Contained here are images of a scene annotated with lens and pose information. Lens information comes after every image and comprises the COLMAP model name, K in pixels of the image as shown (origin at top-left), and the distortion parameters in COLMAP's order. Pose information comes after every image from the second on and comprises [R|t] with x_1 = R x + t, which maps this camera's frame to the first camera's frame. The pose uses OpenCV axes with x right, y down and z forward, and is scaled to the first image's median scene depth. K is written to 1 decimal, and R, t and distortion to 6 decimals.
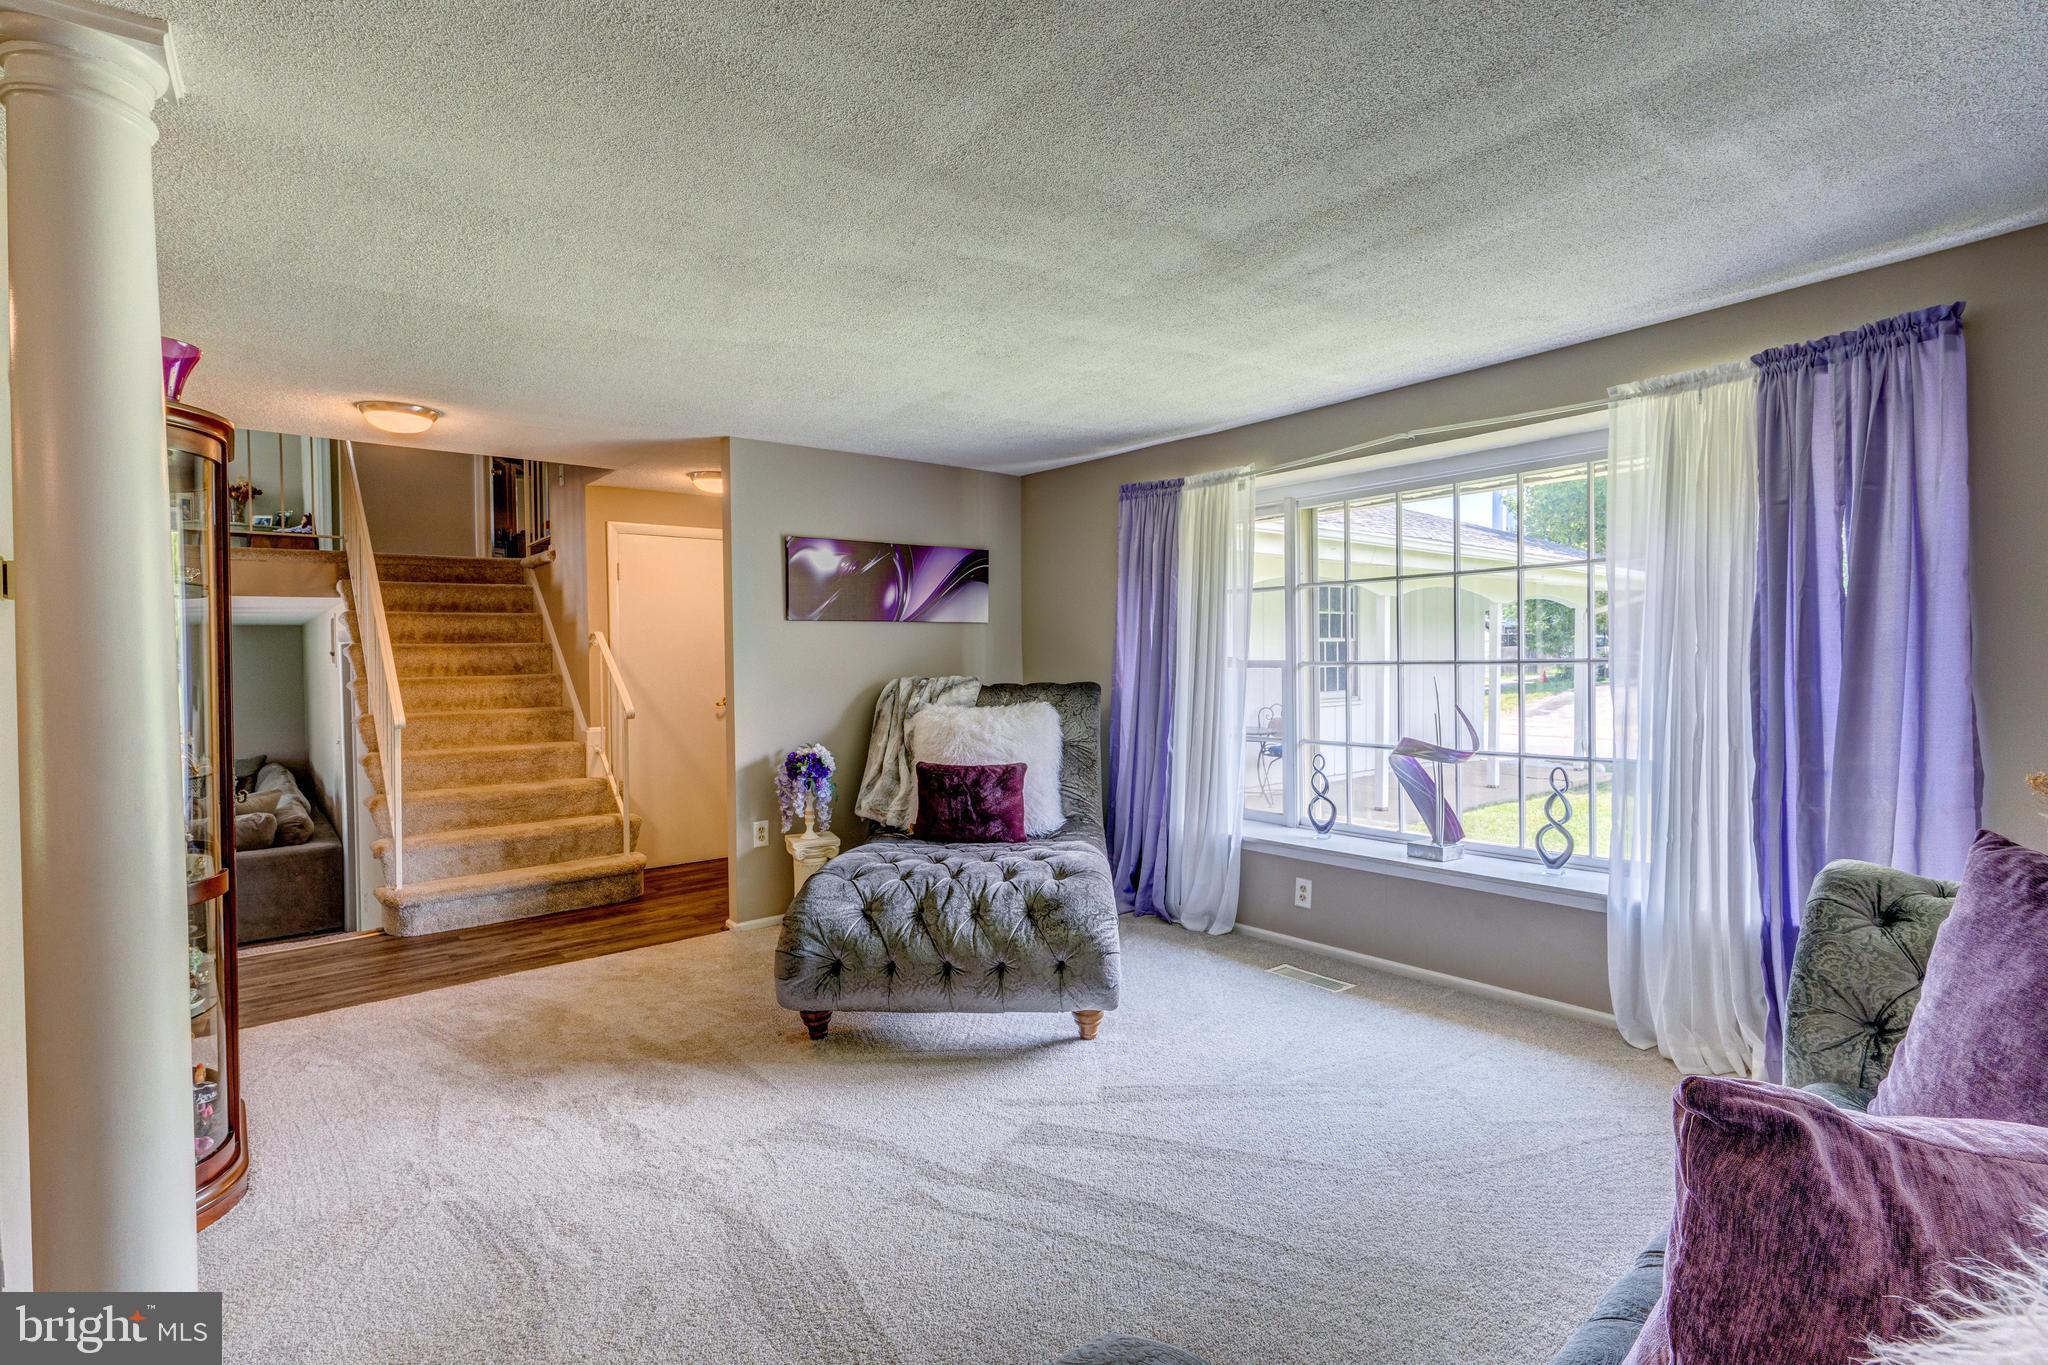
lens RADIAL K [[971.8, 0, 1024.9], [0, 971.8, 680.2], [0, 0, 1]] dist [0.001303, 0.001226]
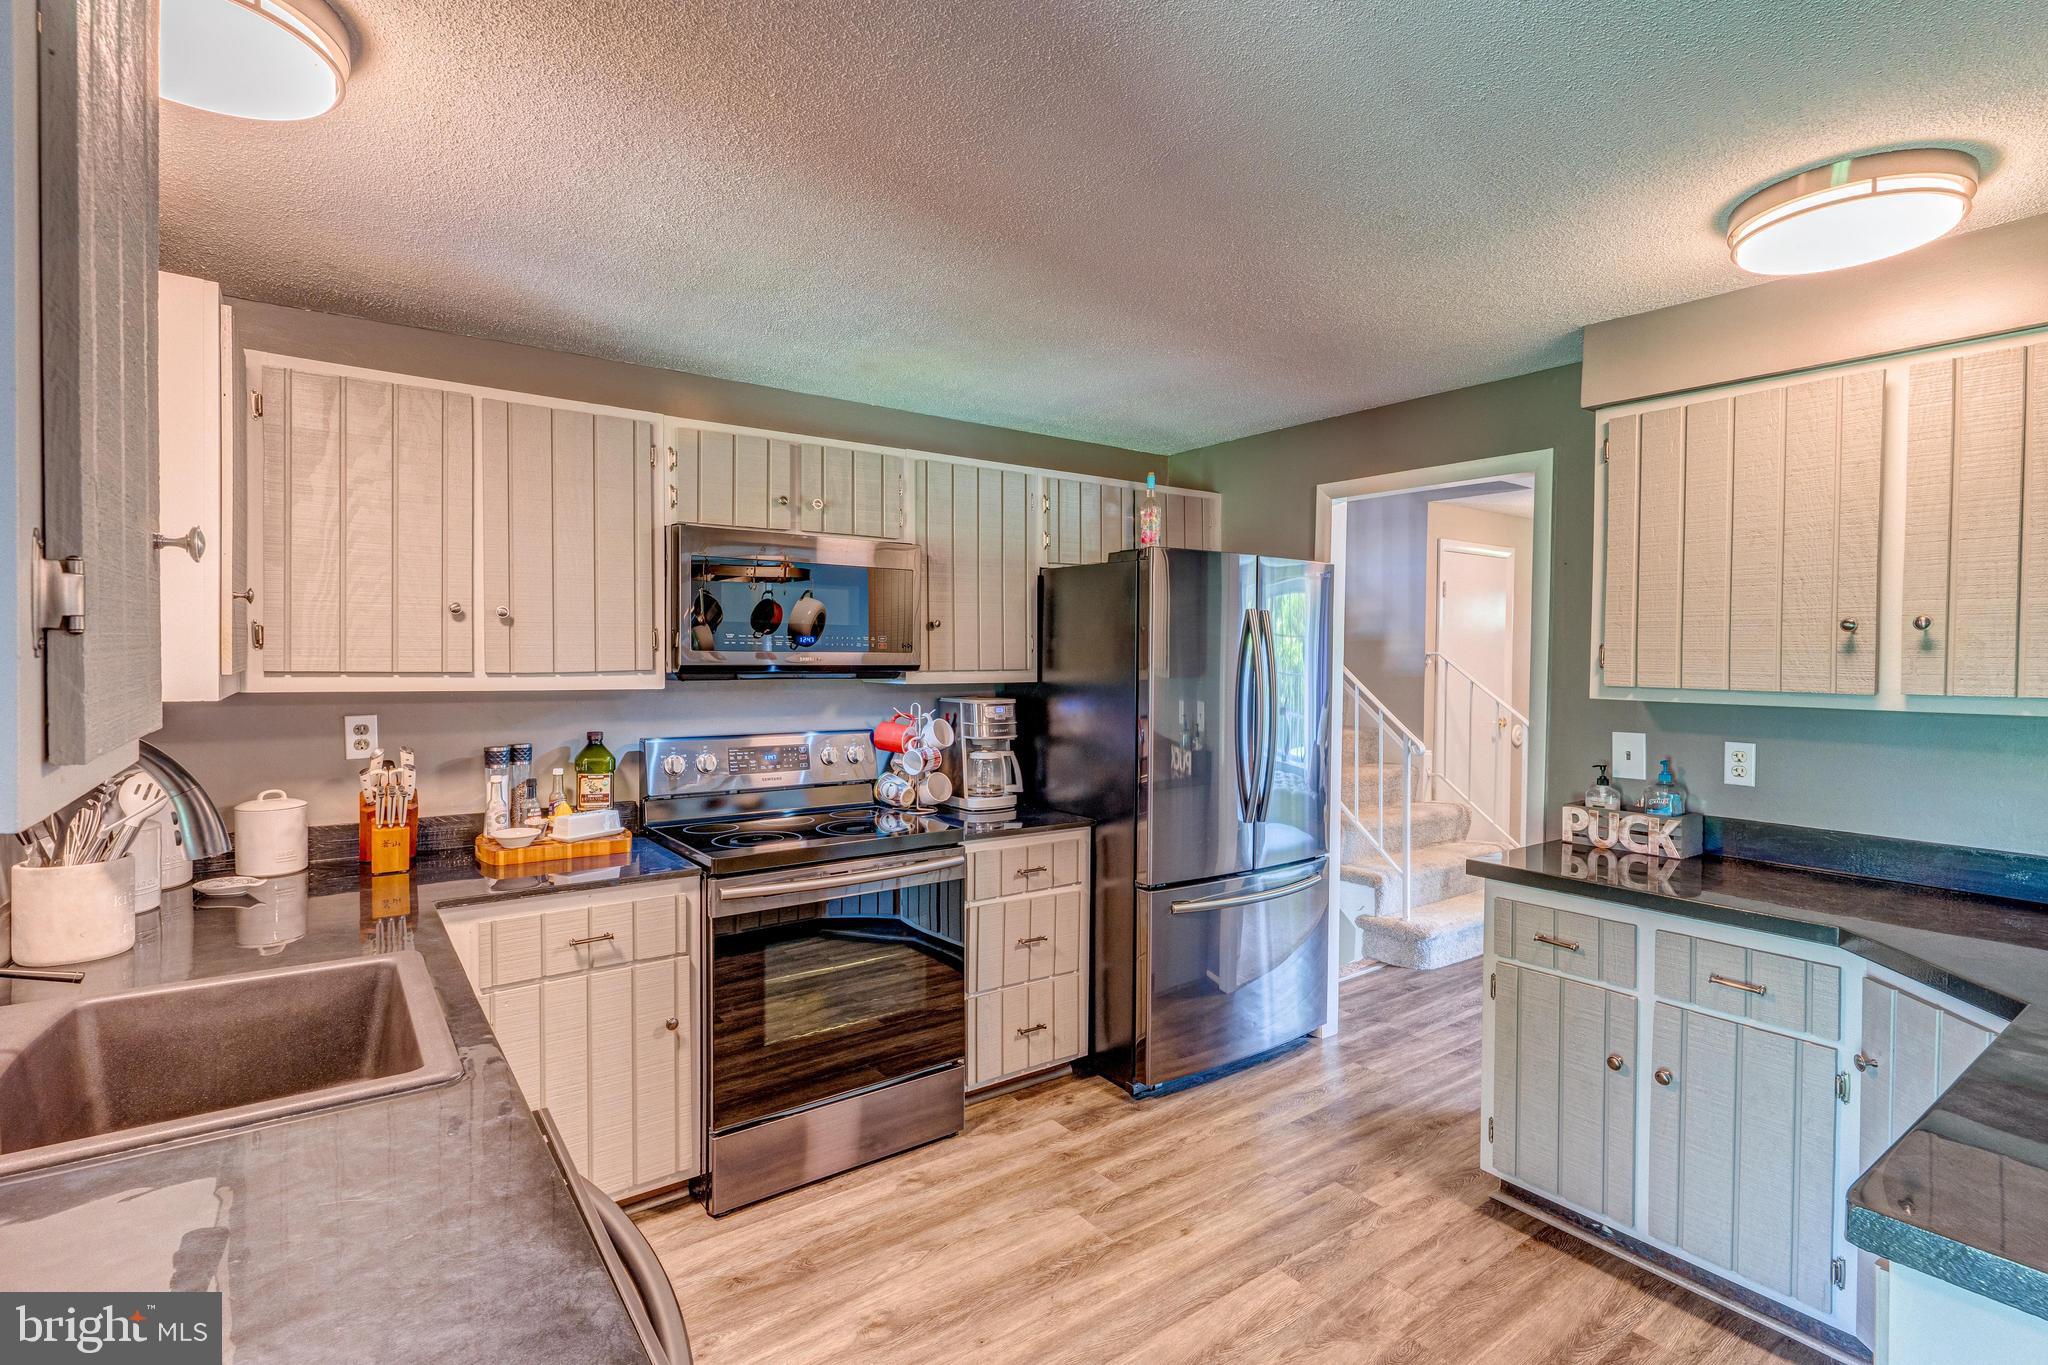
lens RADIAL K [[971.1, 0, 1023.5], [0, 971.1, 677.6], [0, 0, 1]] dist [0.002442, 0.000302]
pose [[0.998217, 0.021125, -0.055827, -0.898008], [-0.021131, 0.999777, 0.000471, -0.018614], [0.055825, 0.000709, 0.998440, 0.013200]]
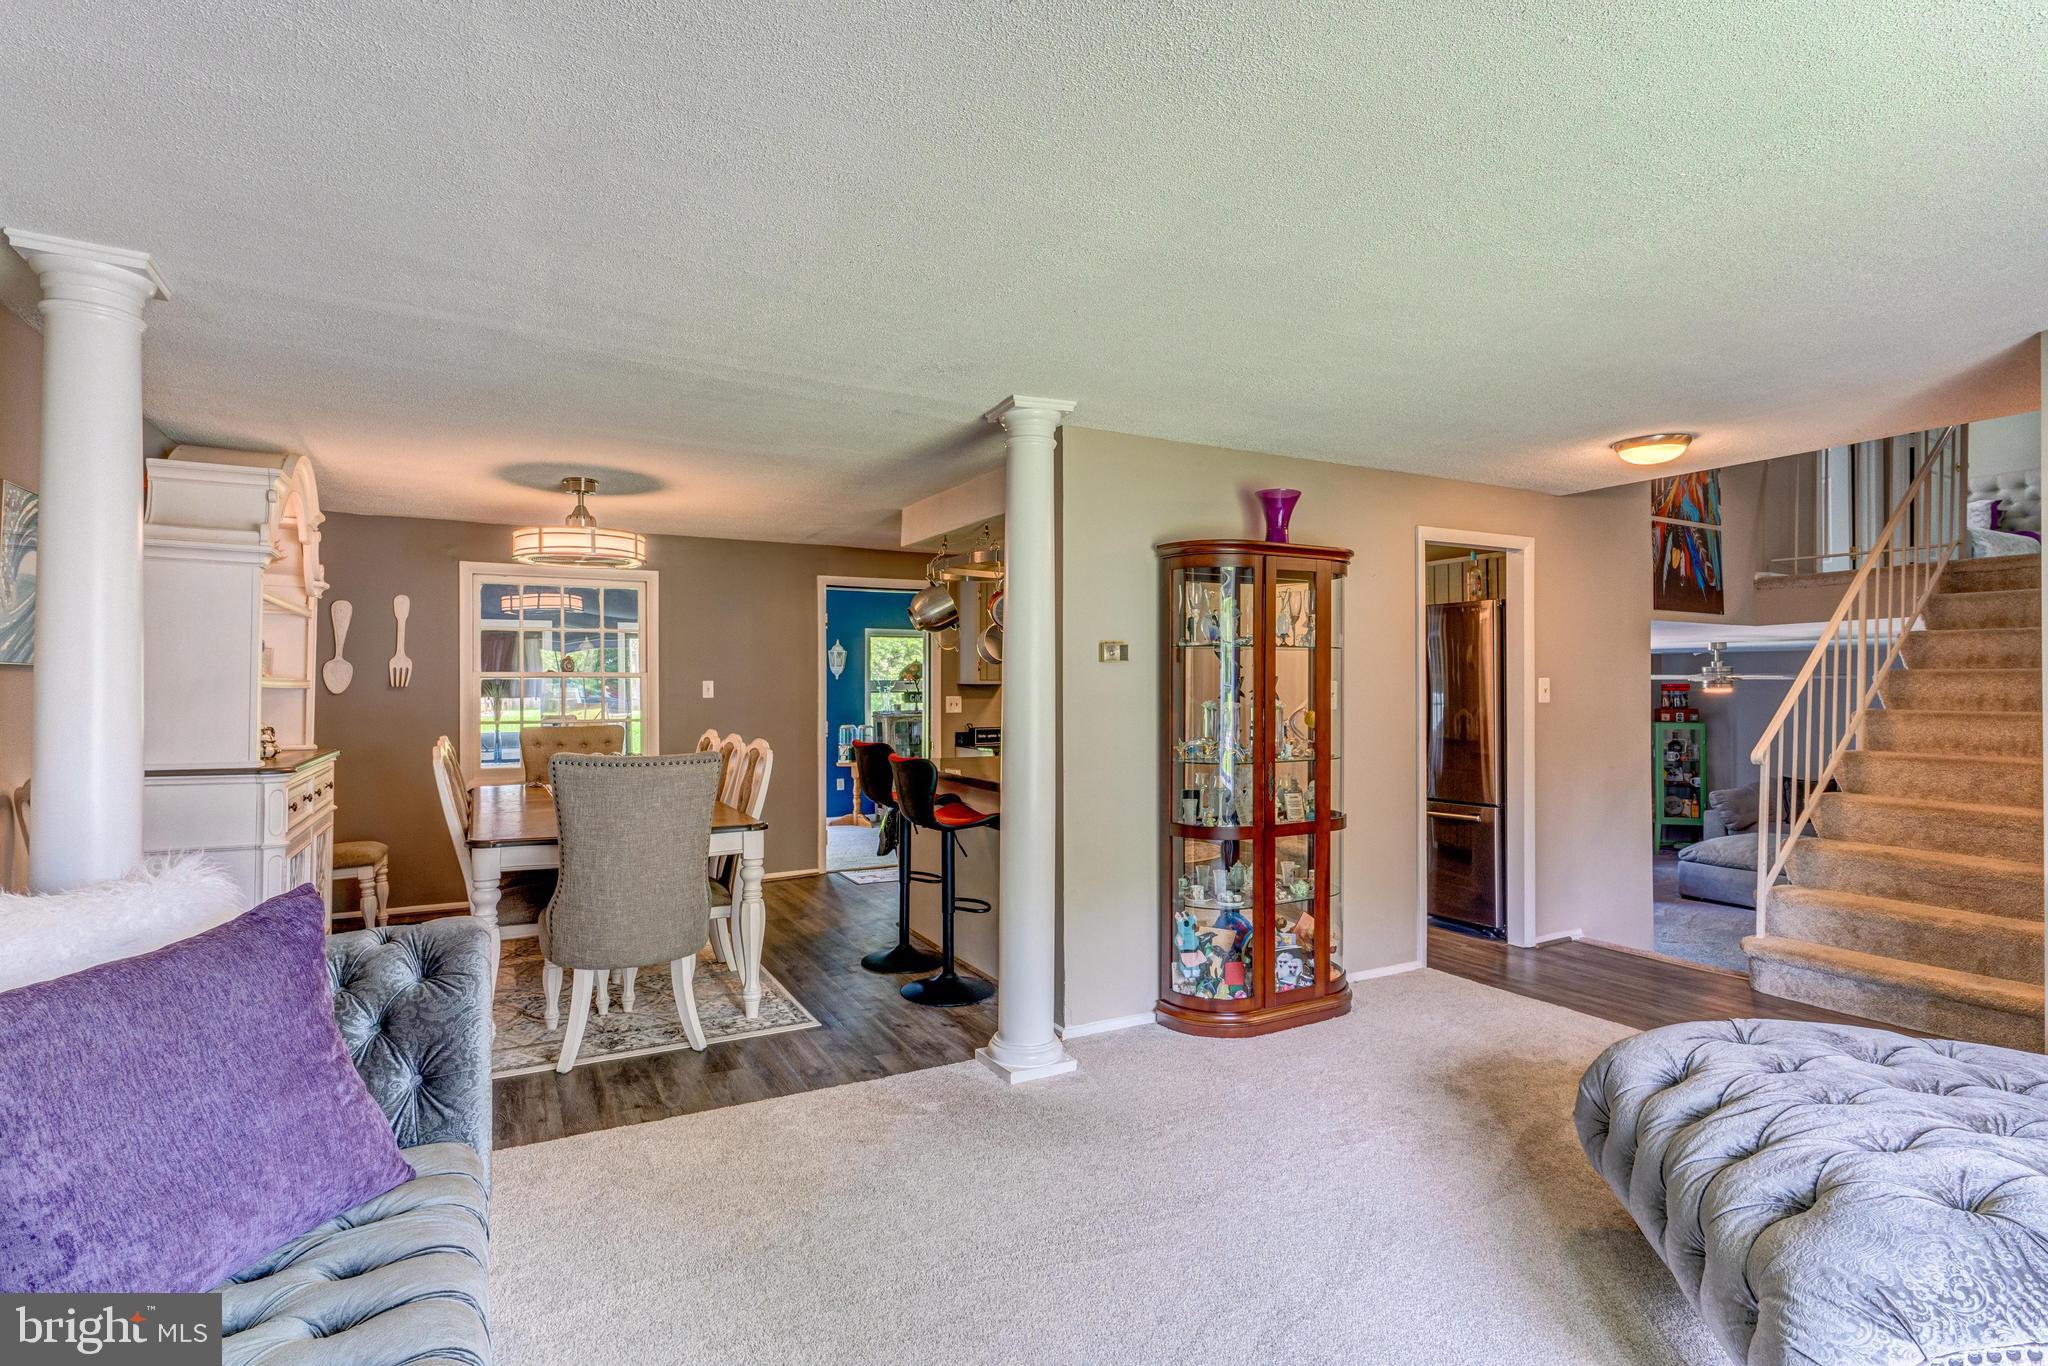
lens RADIAL K [[993.5, 0, 1020.6], [0, 993.5, 673.6], [0, 0, 1]] dist [0.002641, 0.000738]
pose [[-0.187702, 0.000982, -0.982226, 0.387999], [-0.022287, 0.999738, 0.005259, -0.024147], [0.981973, 0.022878, -0.187631, 0.443090]]
